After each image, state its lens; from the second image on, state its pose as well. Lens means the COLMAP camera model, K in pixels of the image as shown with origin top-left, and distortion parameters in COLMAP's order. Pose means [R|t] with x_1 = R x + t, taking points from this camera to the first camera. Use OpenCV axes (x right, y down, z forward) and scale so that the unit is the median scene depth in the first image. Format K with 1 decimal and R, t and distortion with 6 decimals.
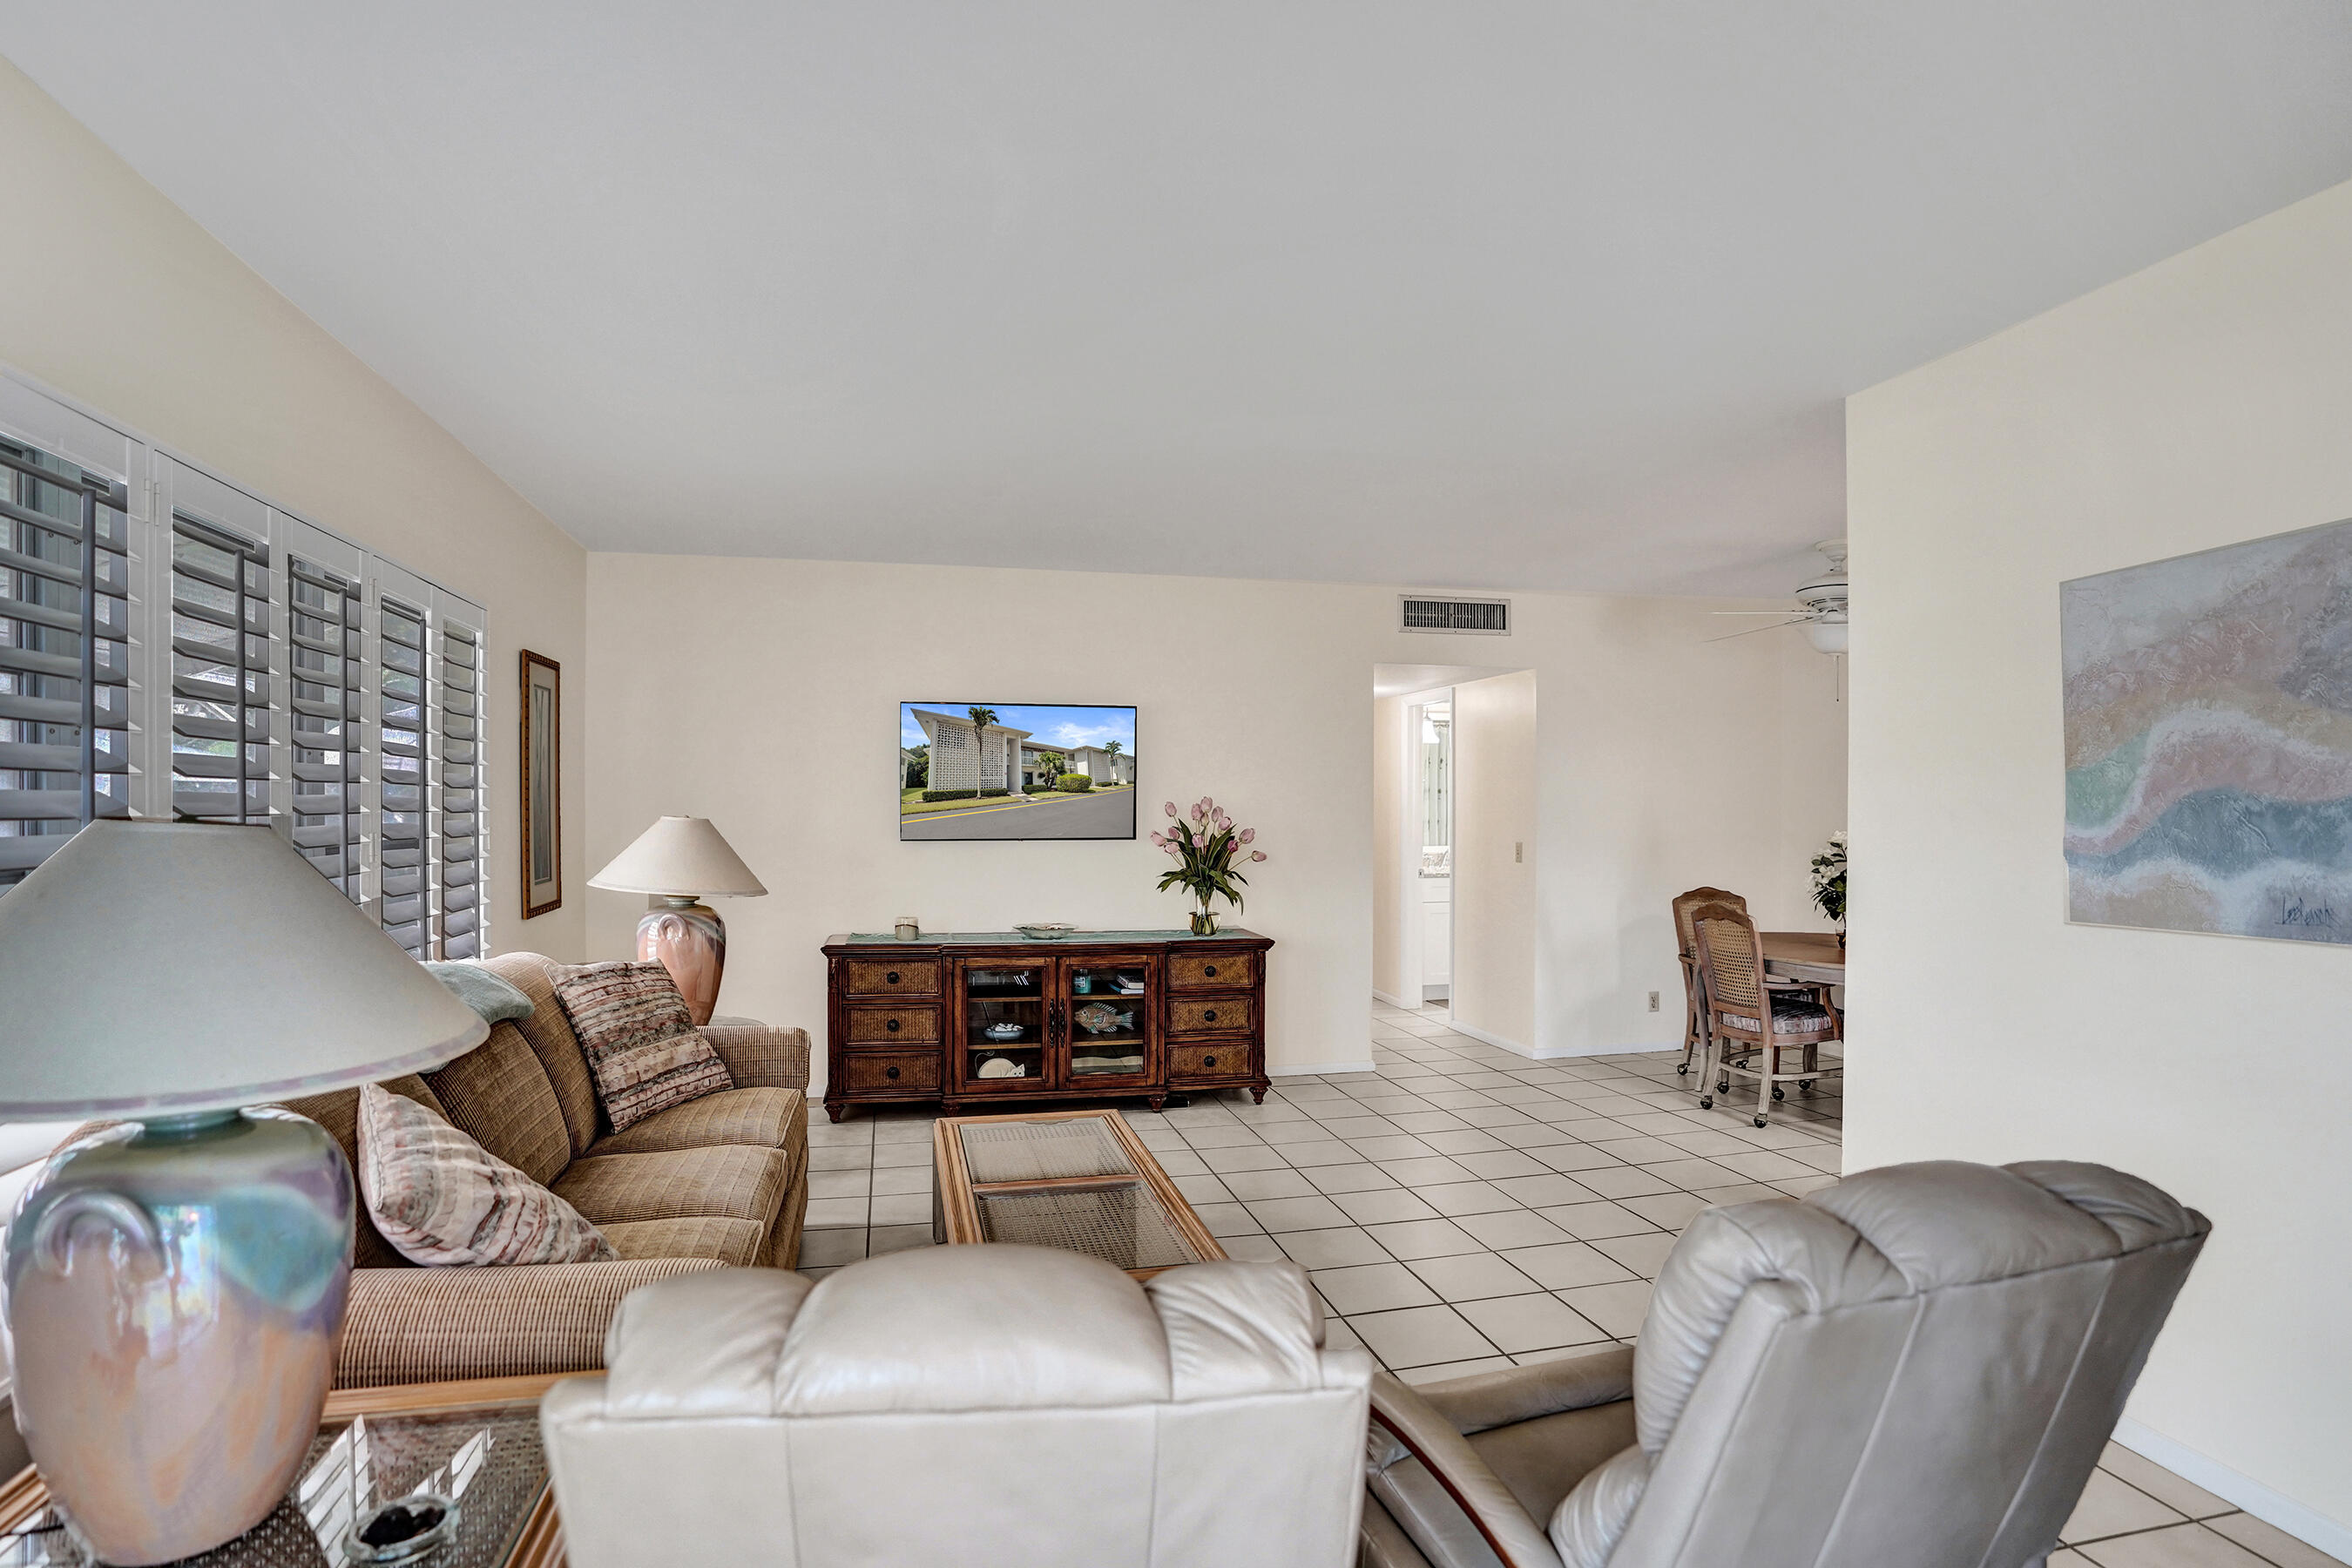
lens RADIAL K [[1126.2, 0, 1176.0], [0, 1126.2, 784.0], [0, 0, 1]] dist [-0.090501, 0.000108]
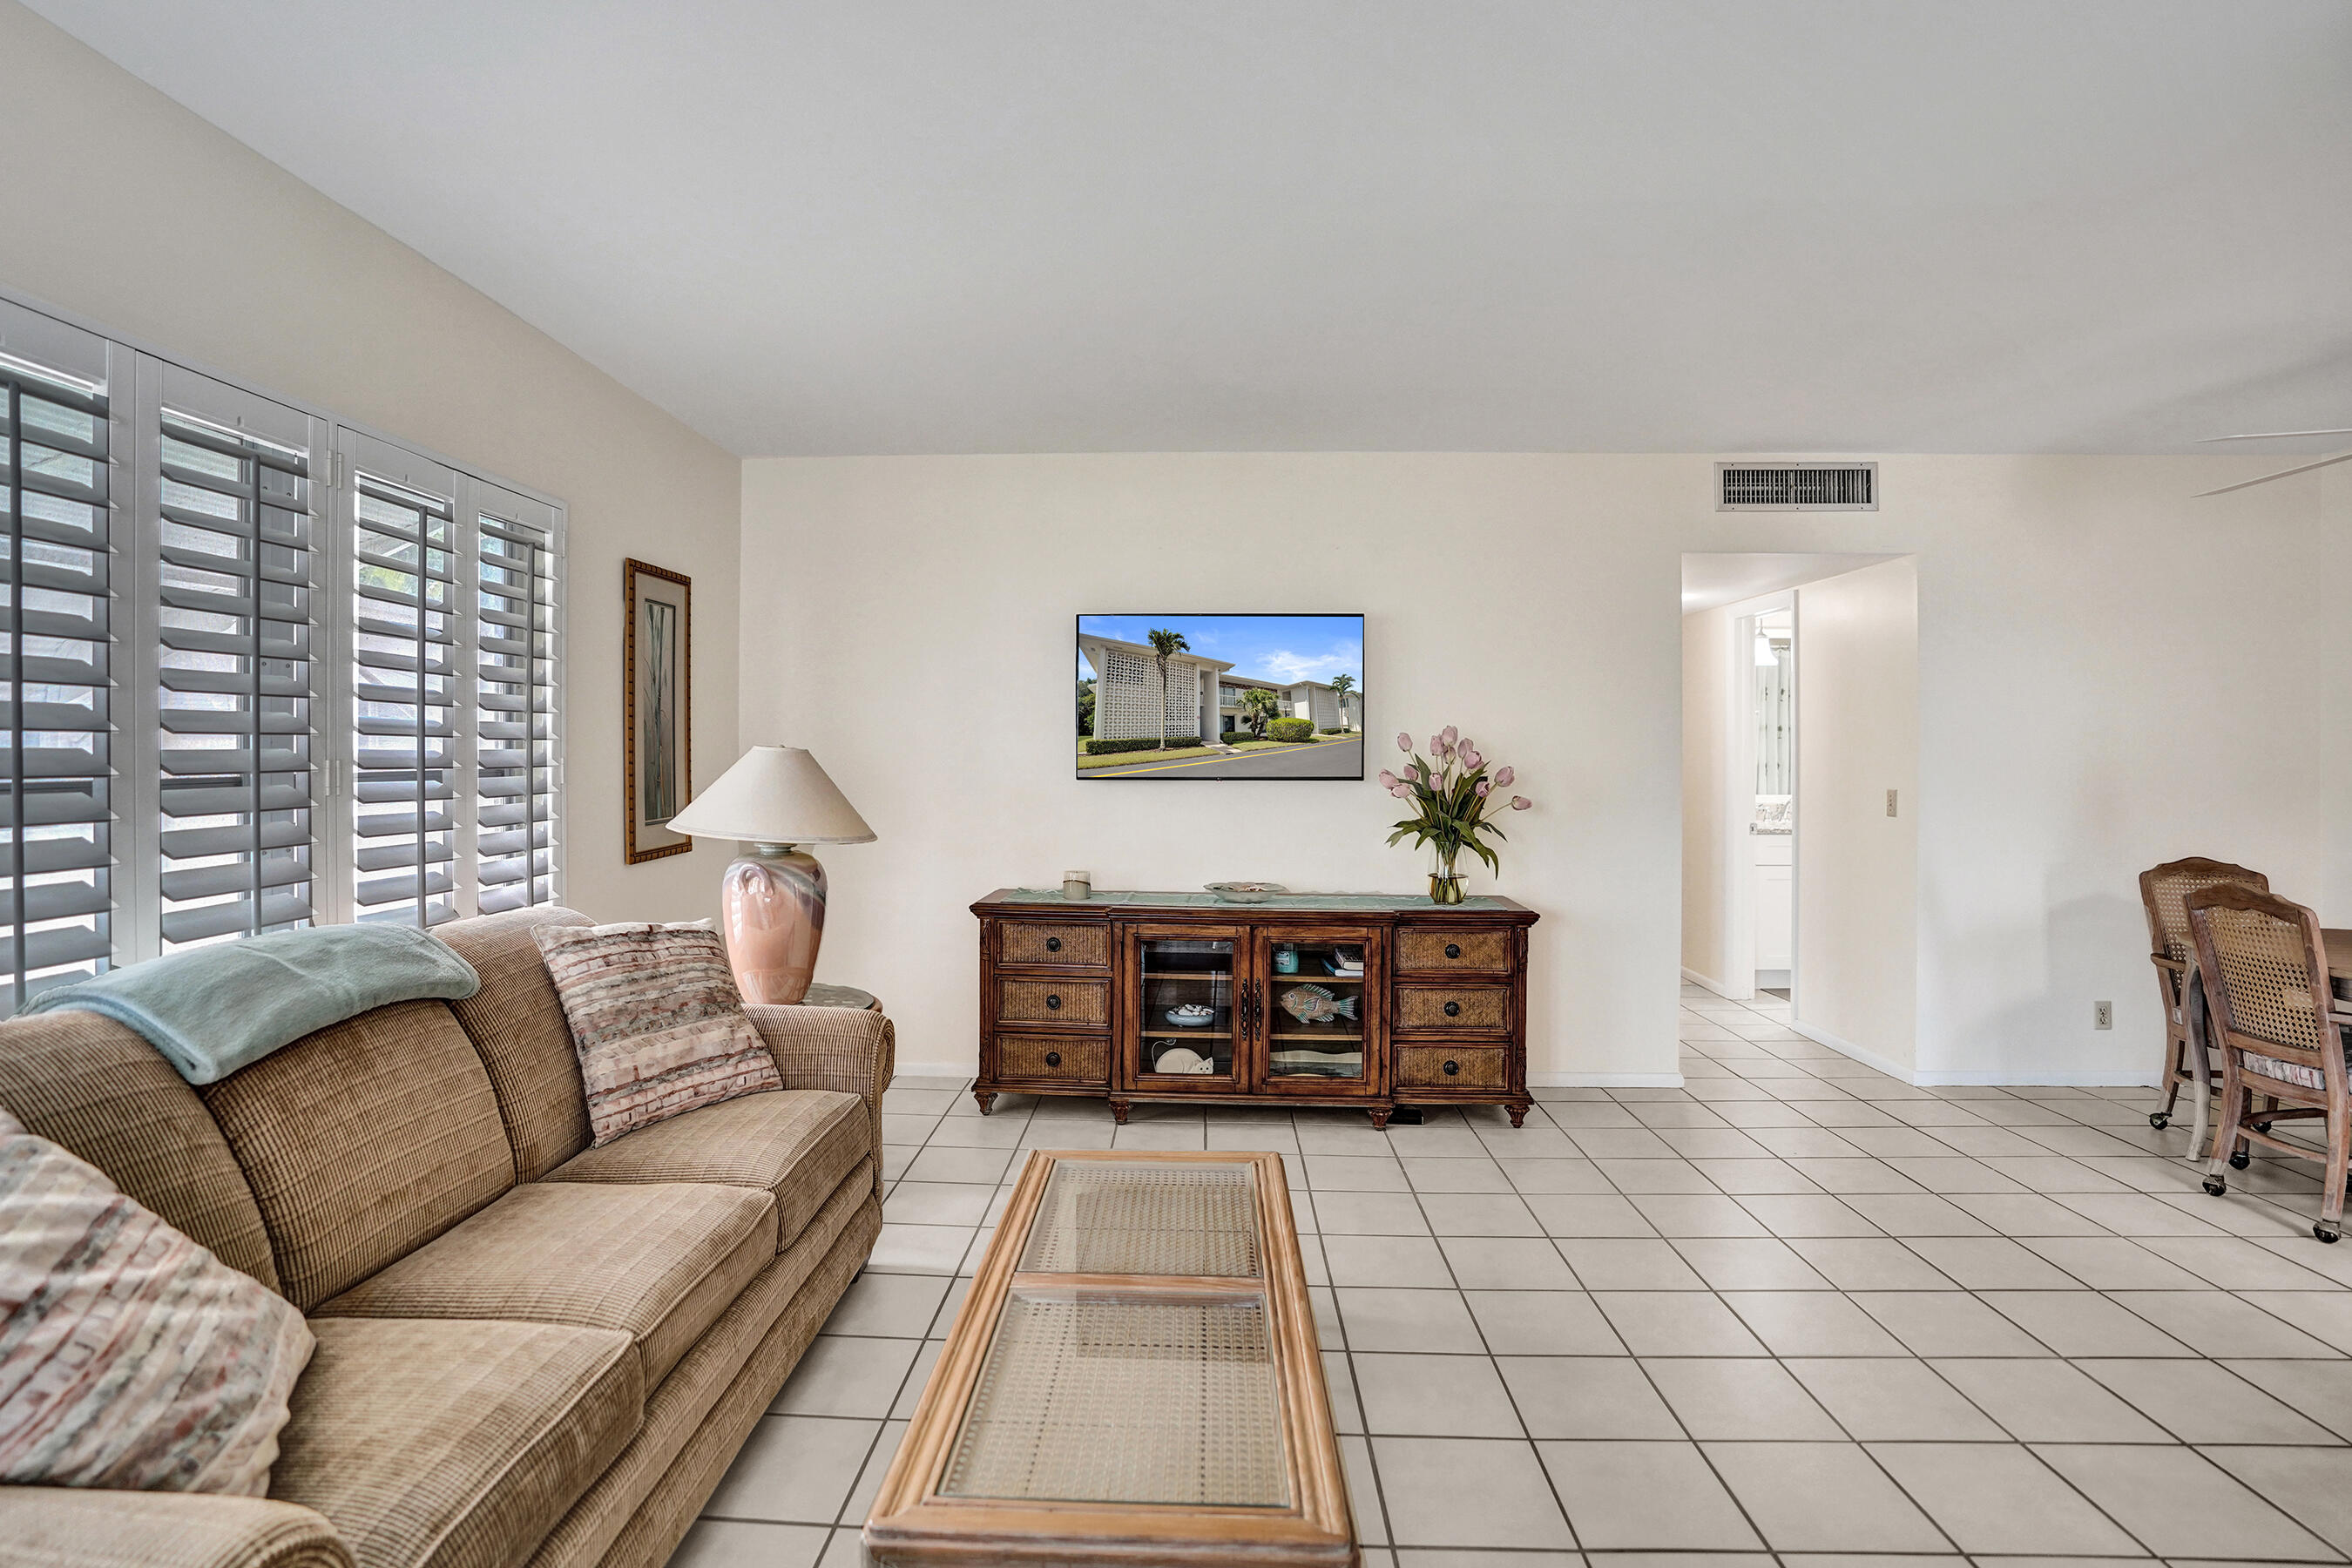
lens RADIAL K [[1131.3, 0, 1172.0], [0, 1131.3, 733.6], [0, 0, 1]] dist [-0.075470, 0.023333]
pose [[0.962737, -0.003530, -0.270415, 0.055639], [0.003957, 0.999992, 0.001035, 0.015829], [0.270409, -0.002066, 0.962743, 0.210321]]
